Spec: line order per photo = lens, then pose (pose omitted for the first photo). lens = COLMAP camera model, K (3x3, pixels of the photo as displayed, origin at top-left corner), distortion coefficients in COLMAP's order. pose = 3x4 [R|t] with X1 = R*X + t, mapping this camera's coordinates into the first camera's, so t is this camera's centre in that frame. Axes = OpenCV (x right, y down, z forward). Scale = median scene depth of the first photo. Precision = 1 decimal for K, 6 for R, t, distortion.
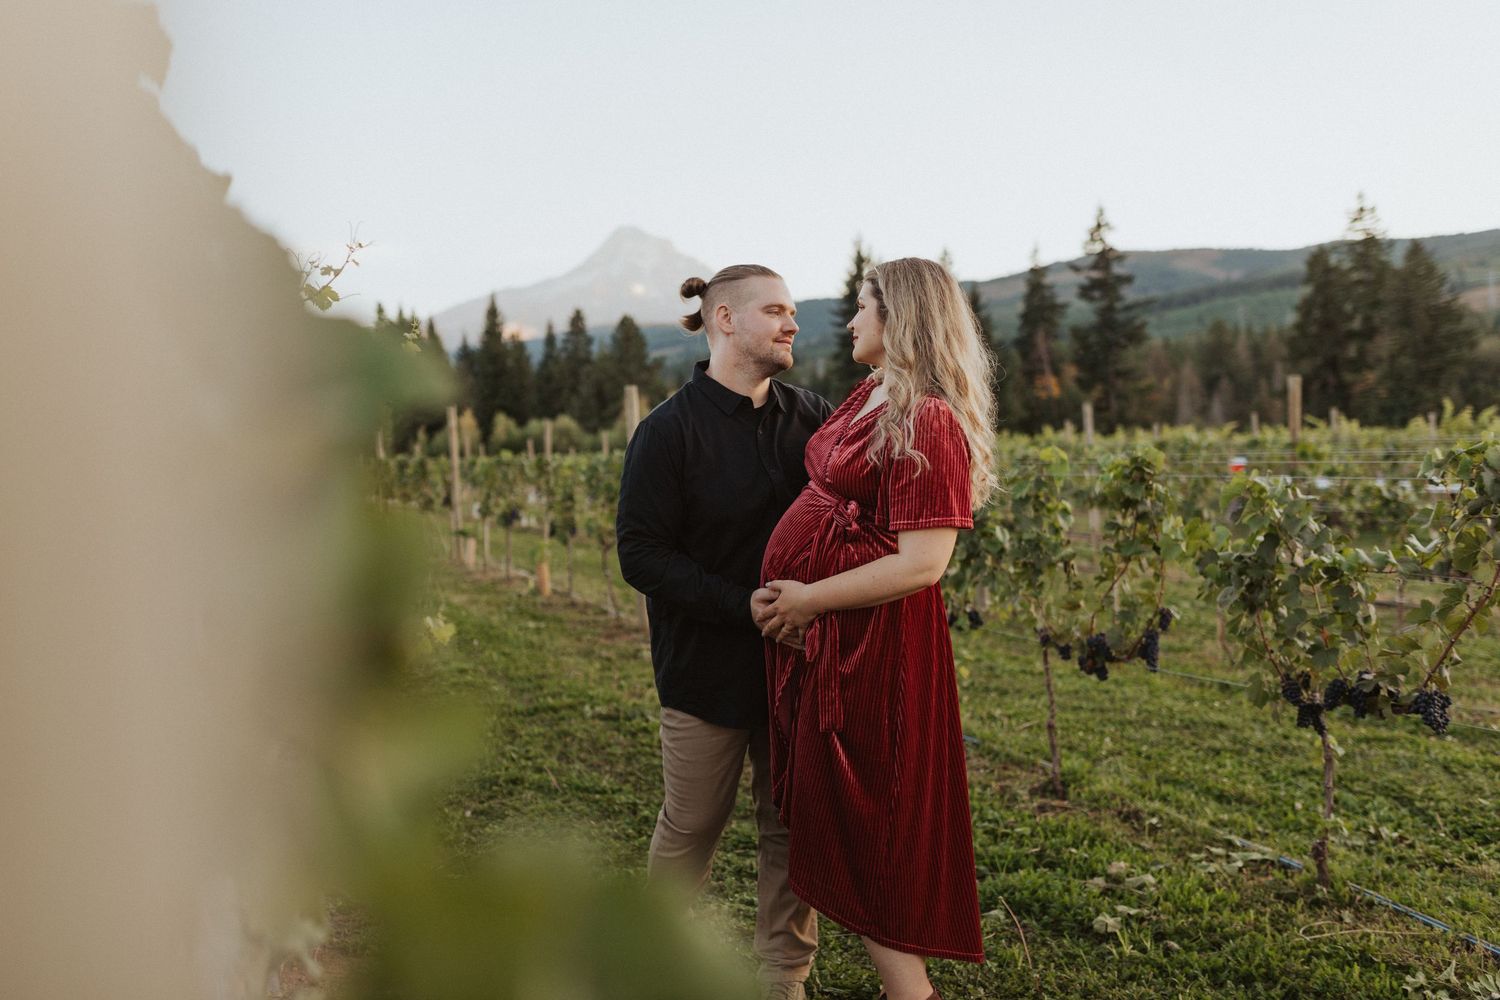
lens RADIAL K [[1470.6, 0, 743.6], [0, 1470.6, 497.6], [0, 0, 1]] dist [-0.020973, 0.000000]
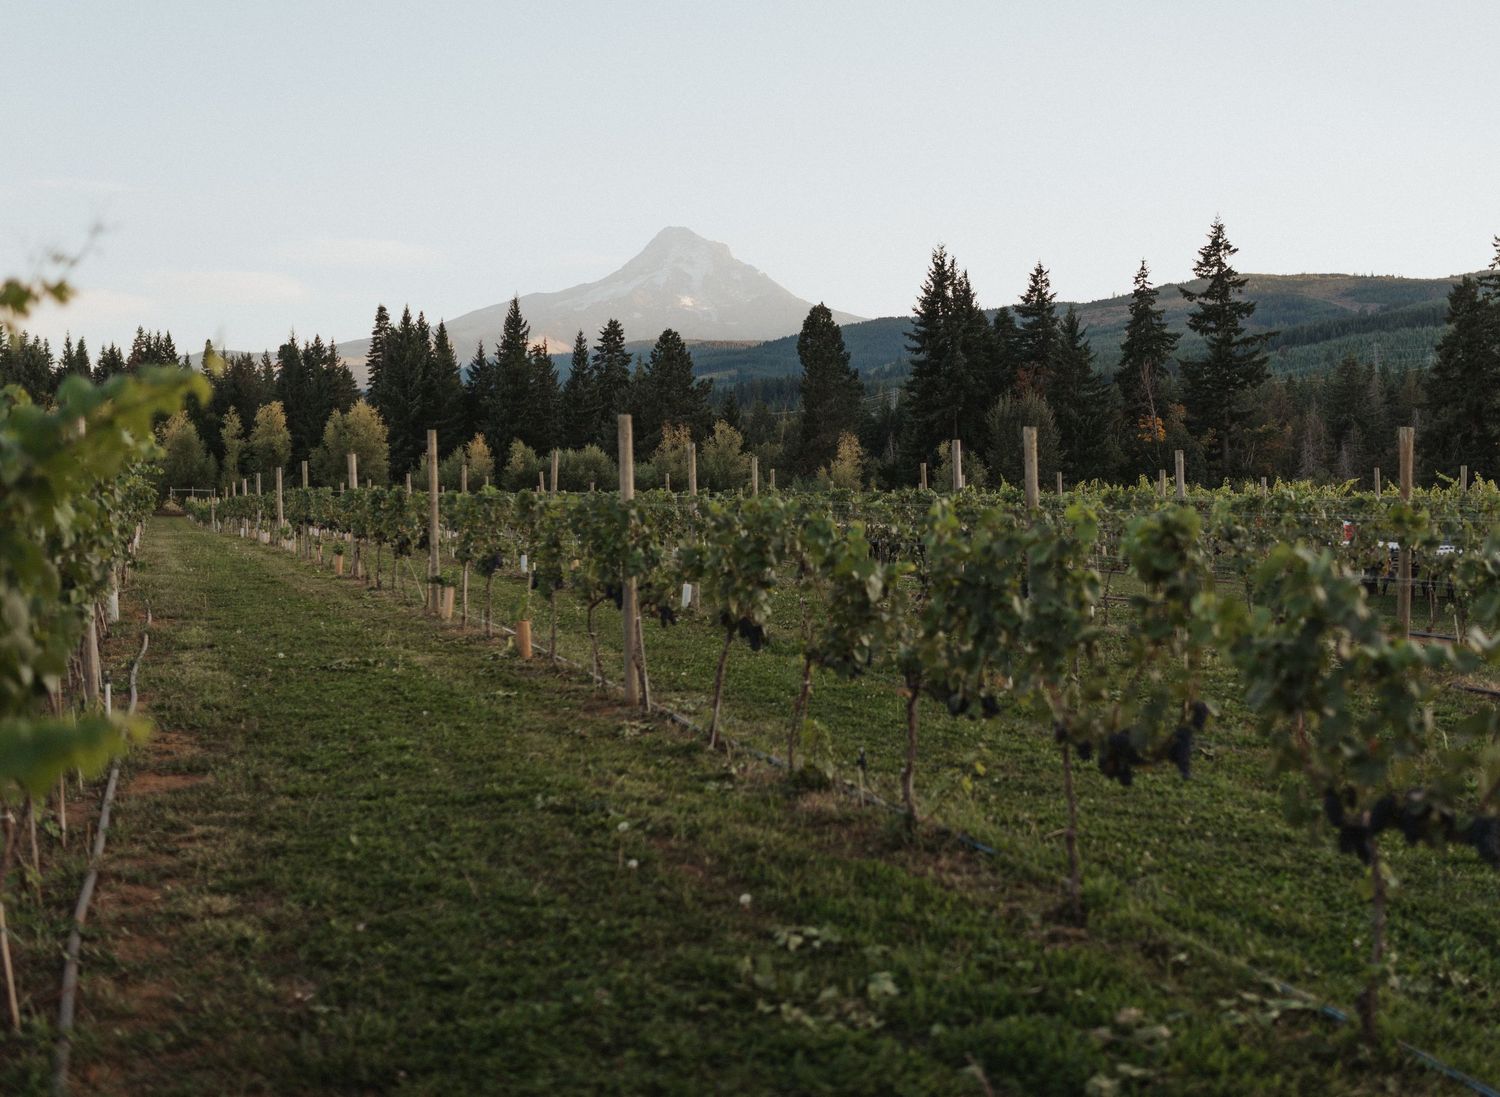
lens RADIAL K [[1702.5, 0, 855.6], [0, 1702.5, 519.5], [0, 0, 1]] dist [-0.024046, 0.000000]
pose [[0.999046, 0.030435, 0.031314, 0.040958], [-0.029931, 0.999417, -0.016456, -0.004555], [-0.031796, 0.015503, 0.999374, 0.028162]]
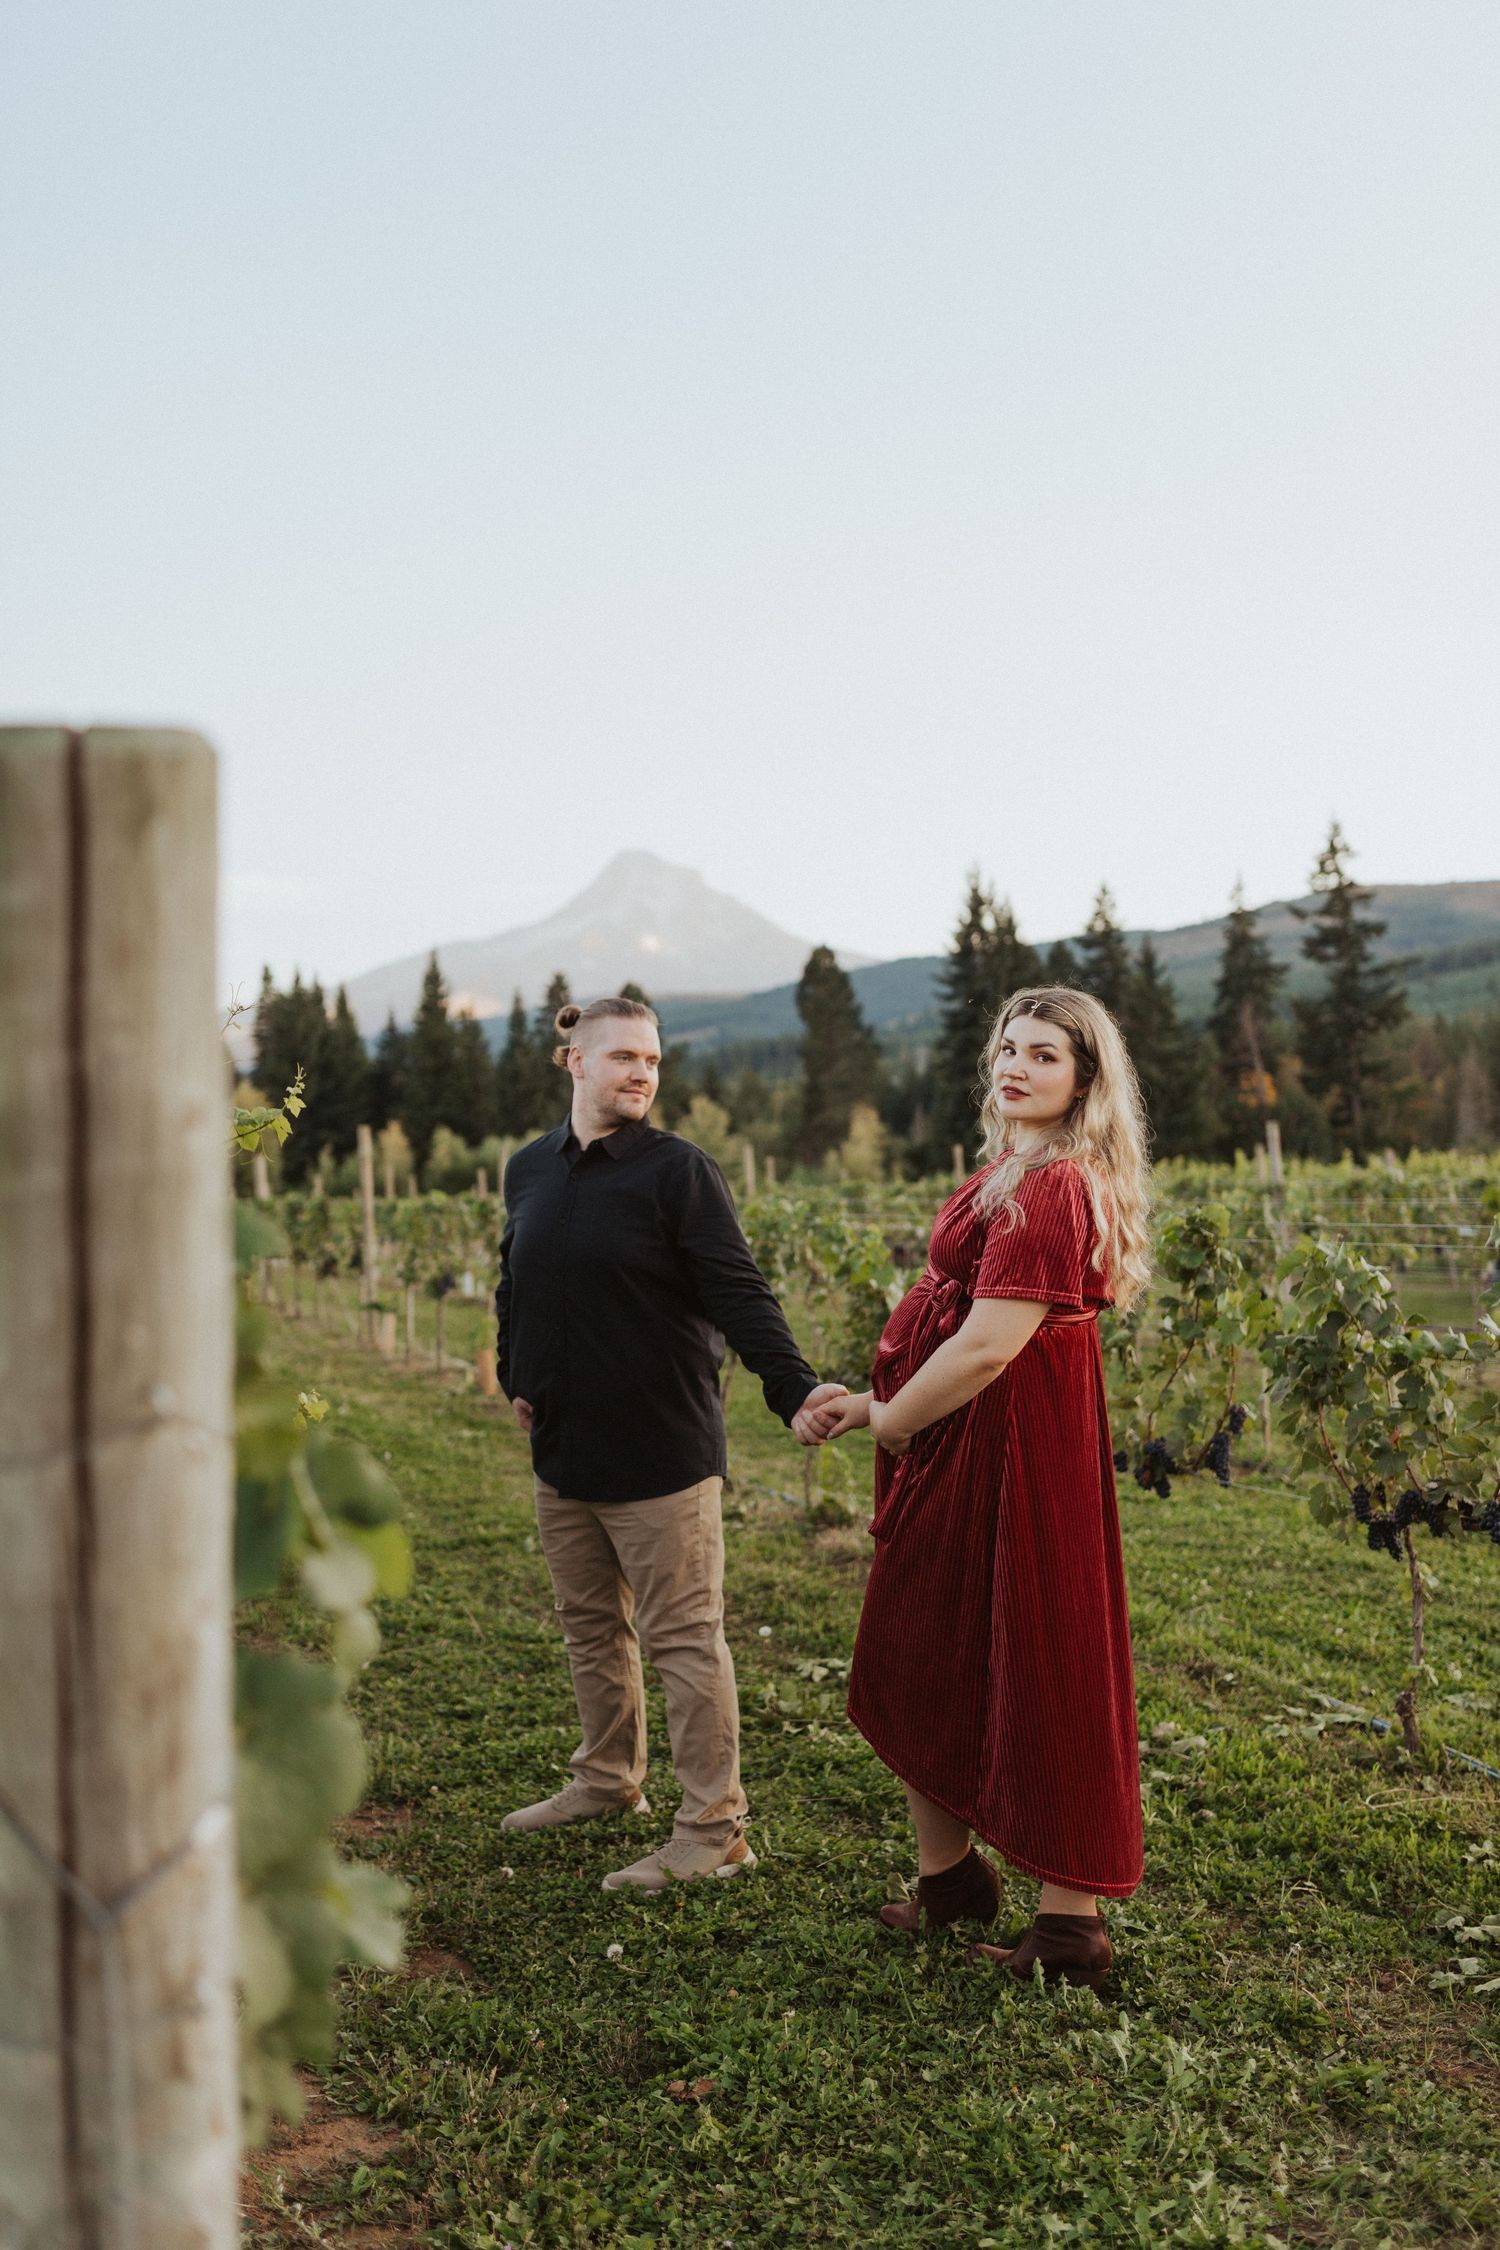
lens RADIAL K [[2206.0, 0, 742.9], [0, 2206.0, 1147.6], [0, 0, 1]] dist [-0.020973, 0.000000]
pose [[0.999578, 0.001534, -0.029015, 0.037892], [-0.002924, 0.998846, -0.047940, -0.004511], [0.028908, 0.048005, 0.998429, -0.144751]]
